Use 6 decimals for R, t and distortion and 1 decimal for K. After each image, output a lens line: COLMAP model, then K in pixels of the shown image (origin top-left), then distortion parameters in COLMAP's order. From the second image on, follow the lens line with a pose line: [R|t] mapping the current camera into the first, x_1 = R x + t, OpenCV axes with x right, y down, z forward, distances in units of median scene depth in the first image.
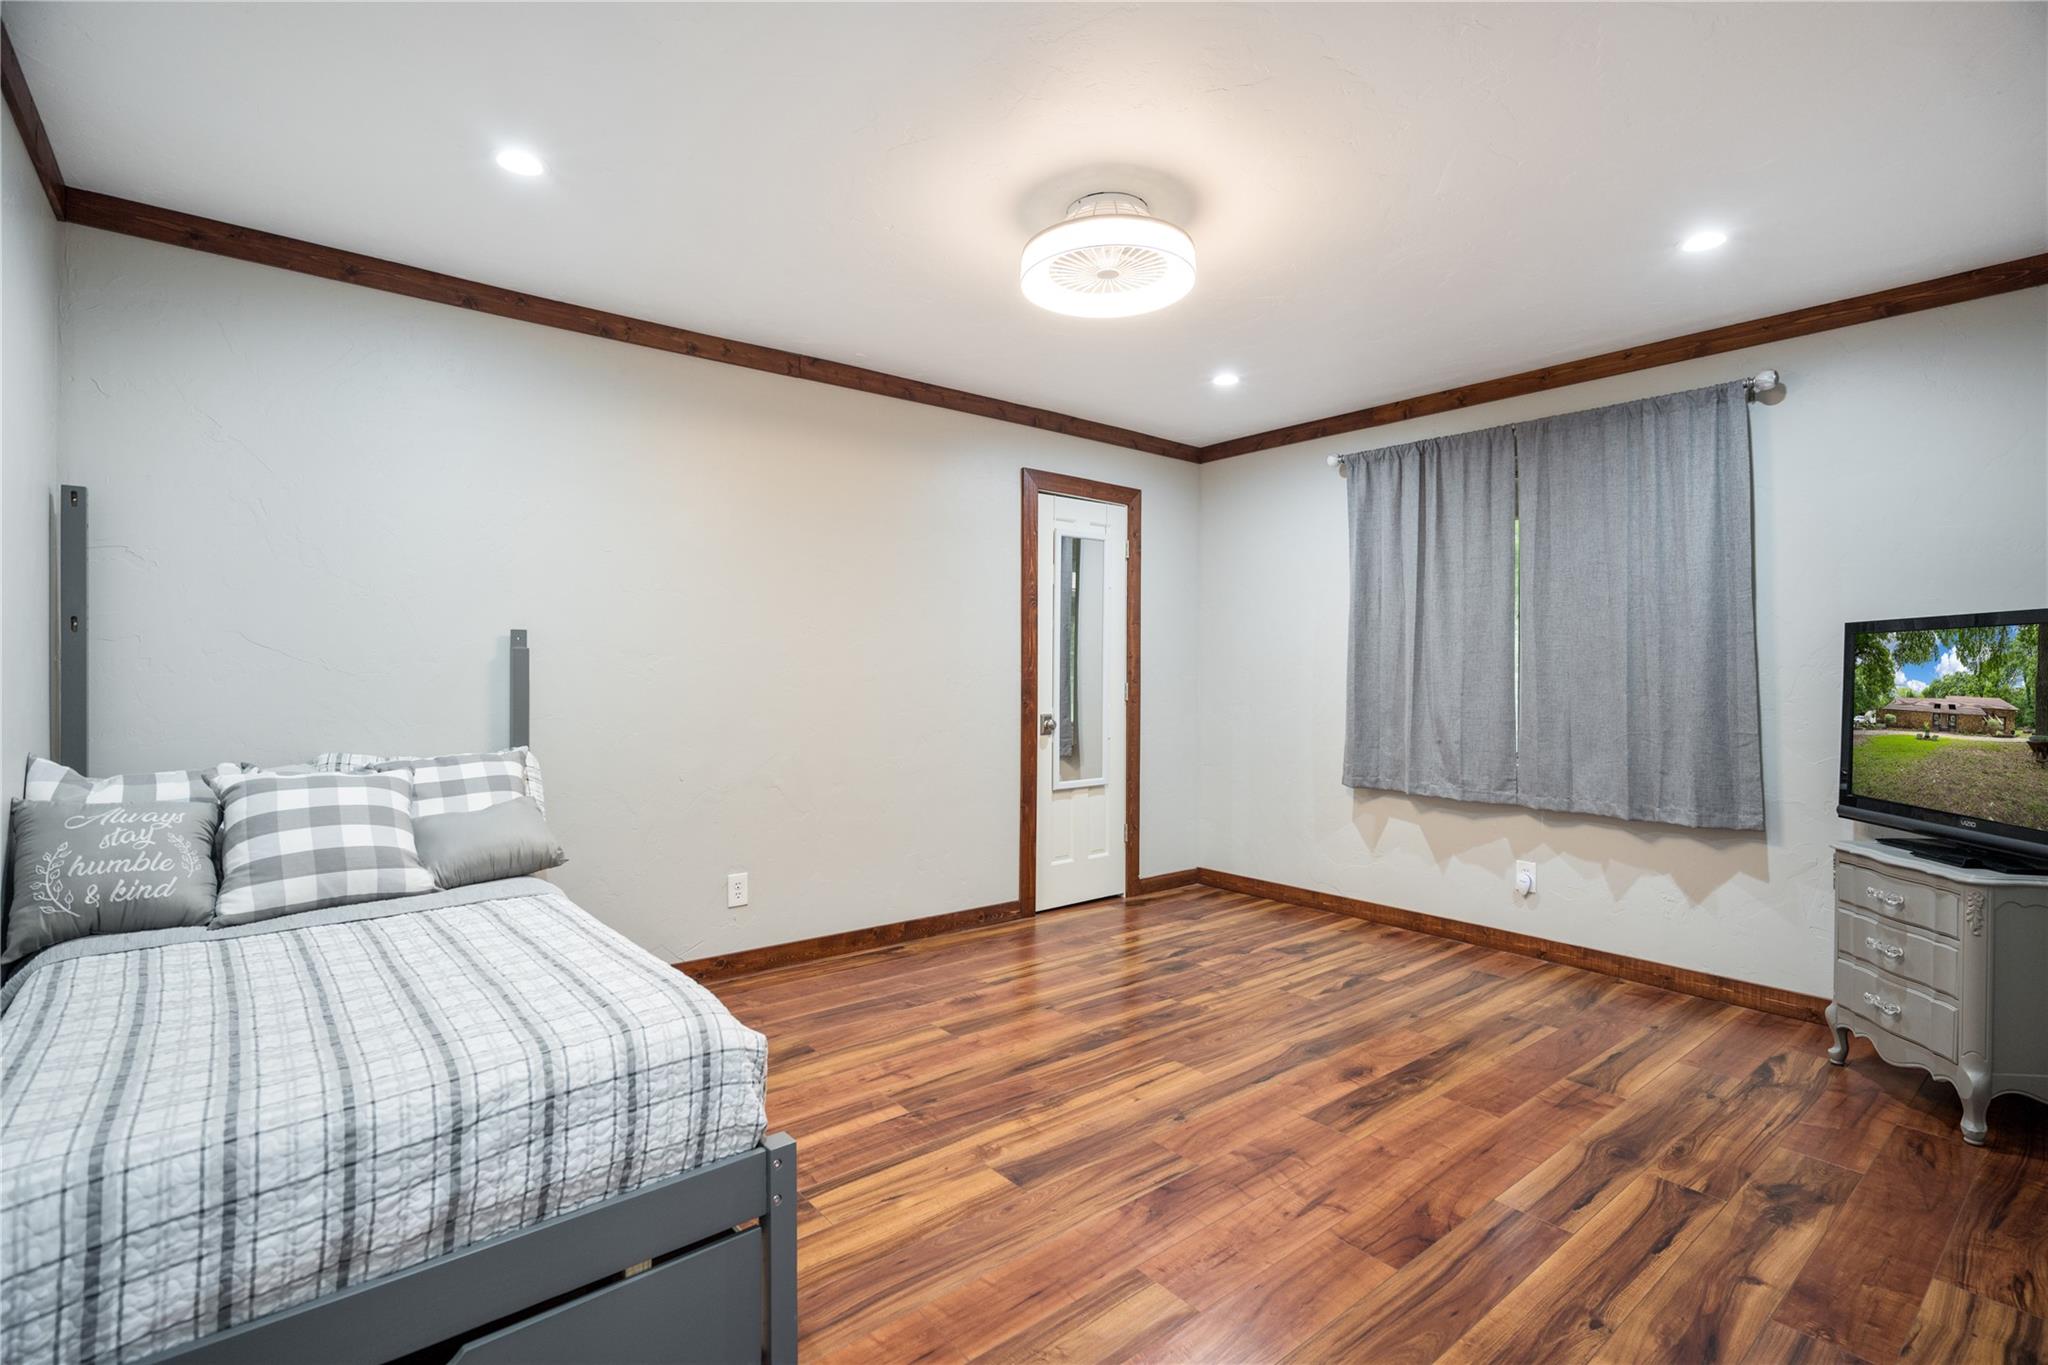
lens RADIAL K [[949.1, 0, 1004.6], [0, 949.1, 672.4], [0, 0, 1]] dist [0.002499, -0.000319]
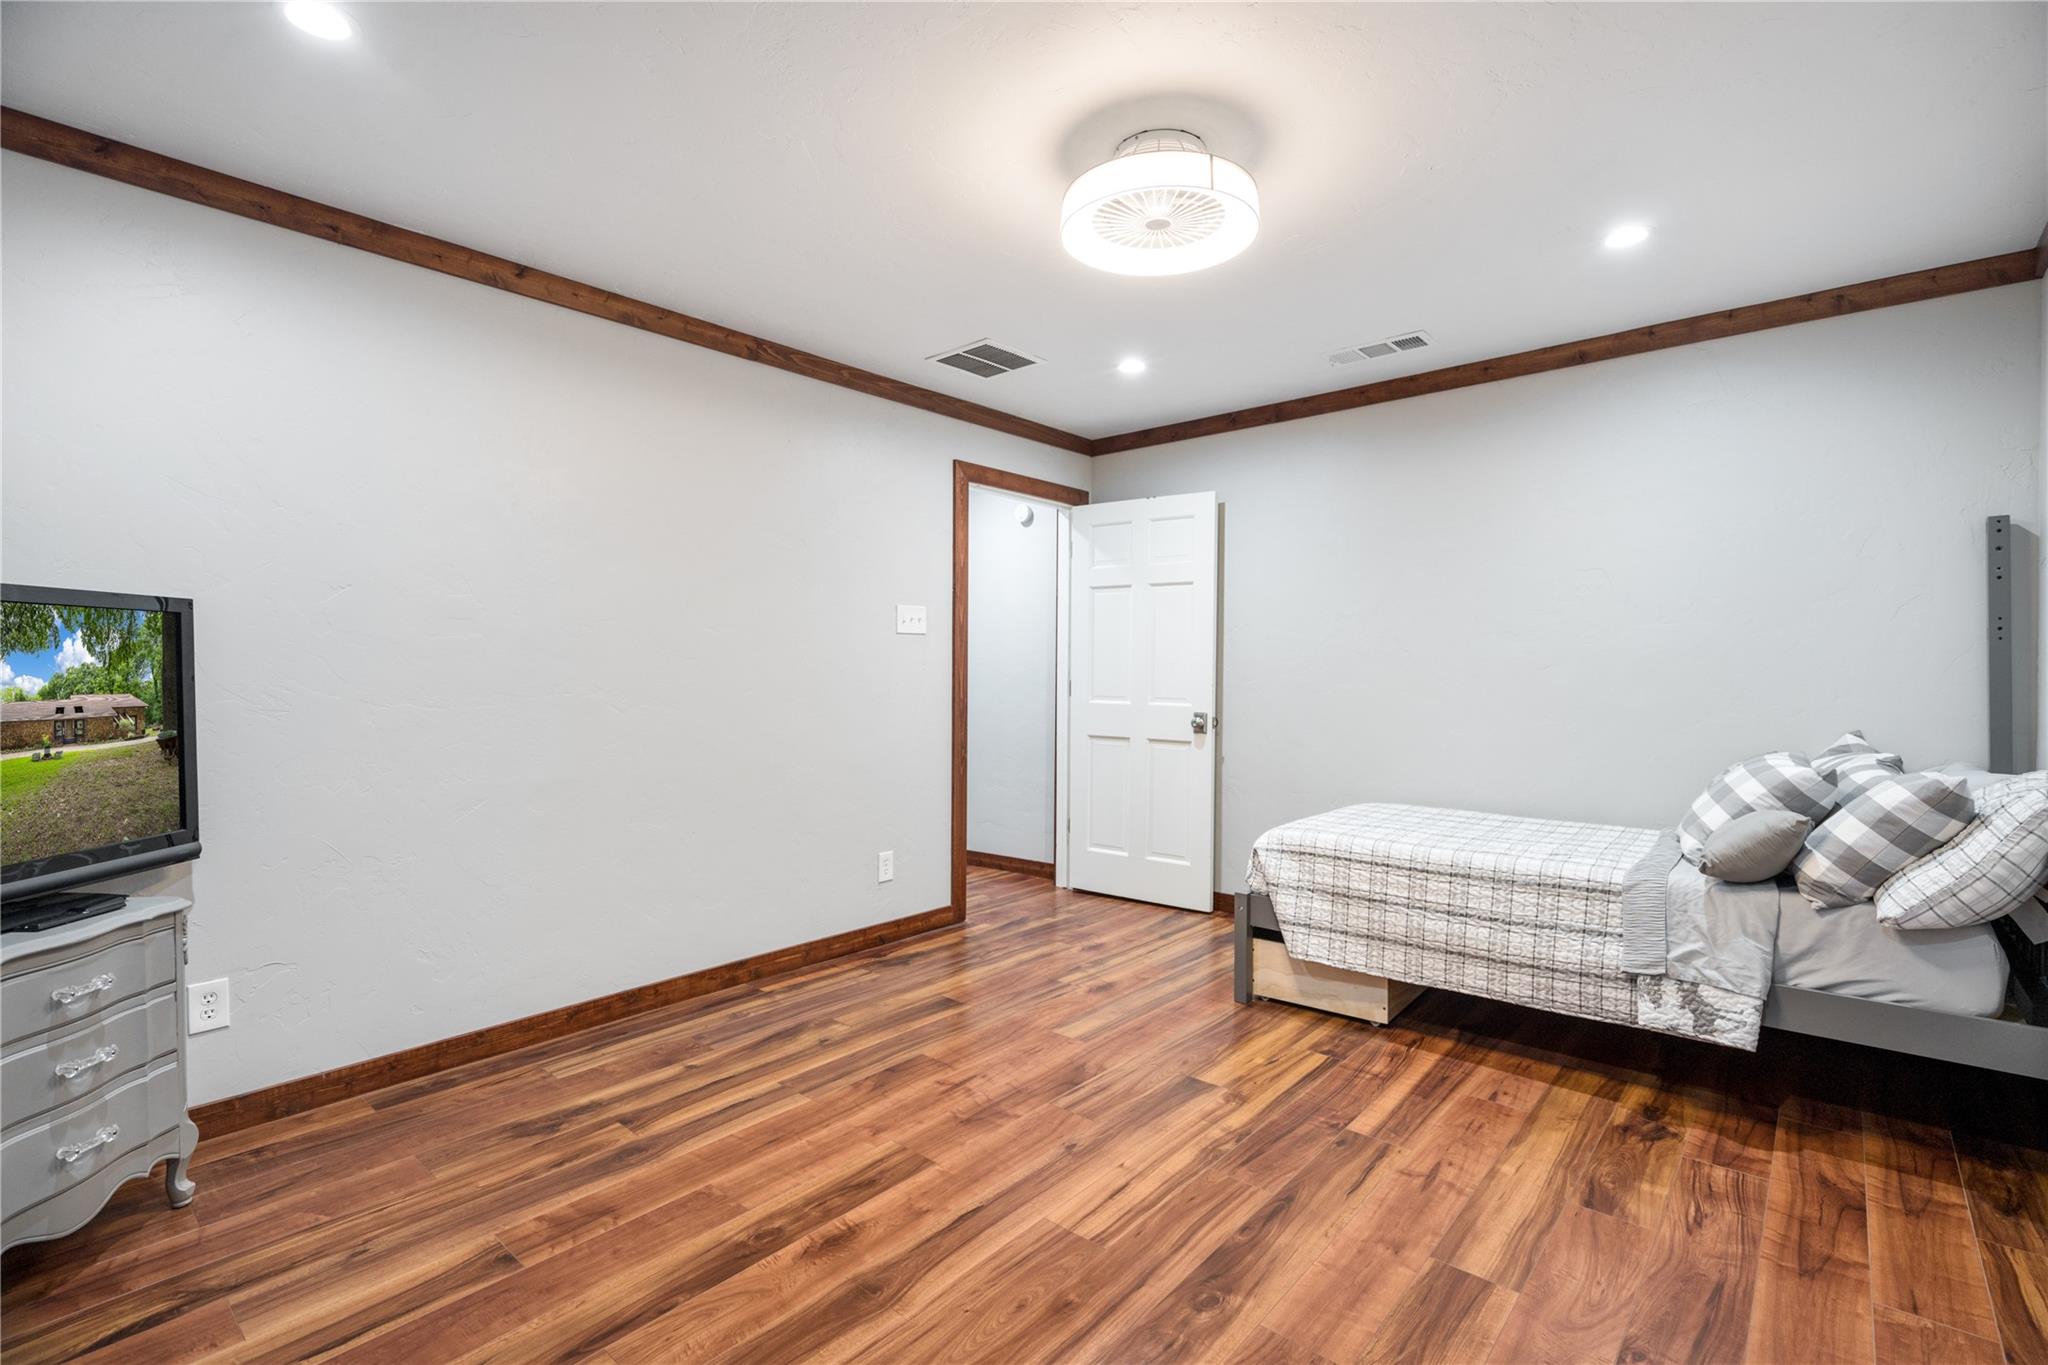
lens RADIAL K [[949.1, 0, 1026.4], [0, 949.1, 684.5], [0, 0, 1]] dist [0.002499, -0.000319]
pose [[-0.981816, -0.000931, -0.189833, 0.406763], [-0.004878, 0.999781, 0.020328, -0.002825], [0.189773, 0.020885, -0.981606, 1.909186]]
